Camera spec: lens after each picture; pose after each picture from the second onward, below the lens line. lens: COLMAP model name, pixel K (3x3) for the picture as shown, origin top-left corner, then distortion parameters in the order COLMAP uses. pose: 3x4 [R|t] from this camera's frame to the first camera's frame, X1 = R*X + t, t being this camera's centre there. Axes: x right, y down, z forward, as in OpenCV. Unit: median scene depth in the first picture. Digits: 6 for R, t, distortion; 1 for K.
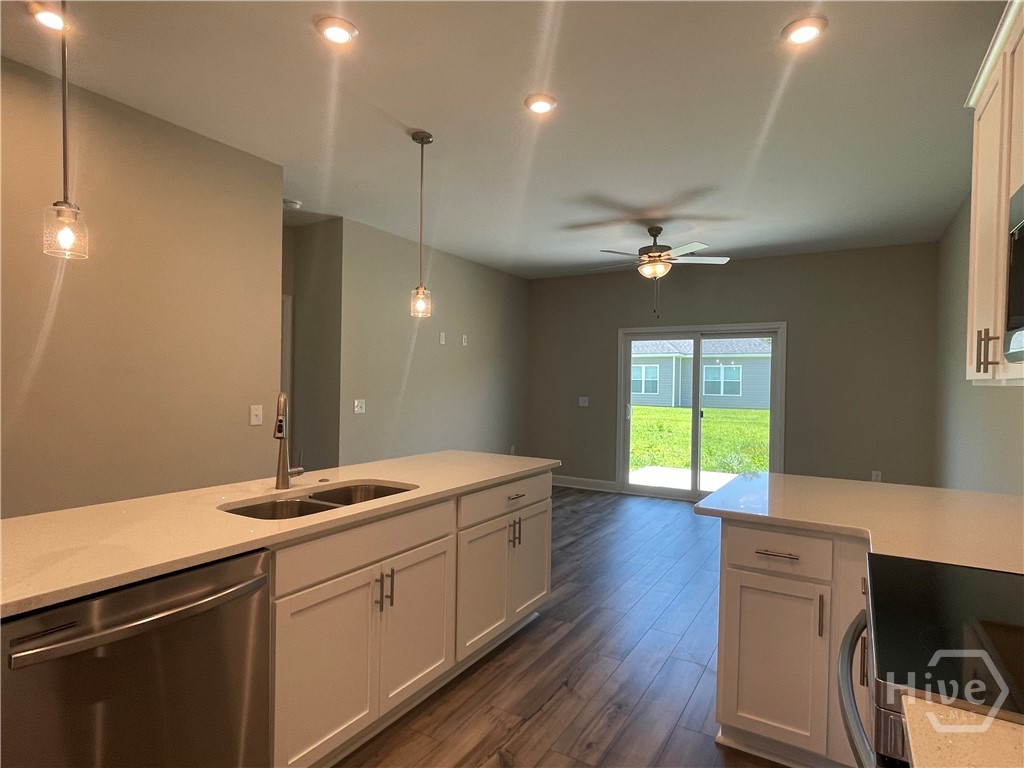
lens RADIAL K [[556.6, 0, 514.0], [0, 556.6, 389.3], [0, 0, 1]] dist [0.016943, -0.000217]
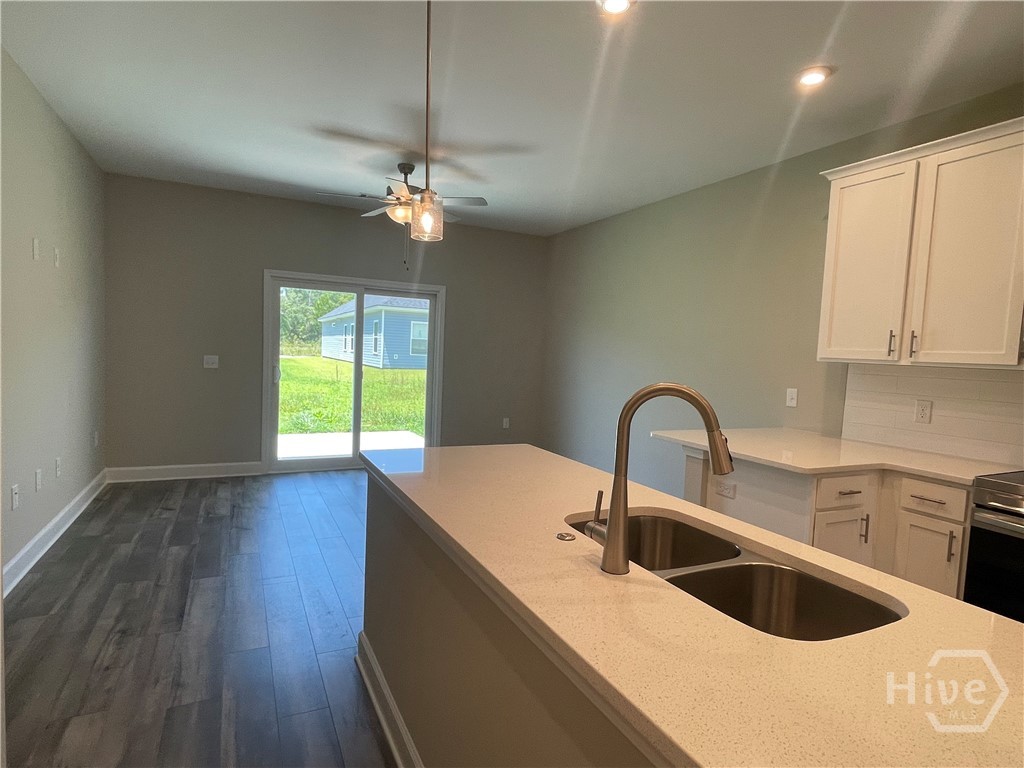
lens RADIAL K [[556.6, 0, 514.0], [0, 556.6, 389.3], [0, 0, 1]] dist [0.016943, -0.000217]
pose [[0.539756, -0.048696, 0.840412, -0.337938], [-0.026209, 0.996869, 0.074595, -0.008515], [-0.841413, -0.062289, 0.536790, 0.308363]]
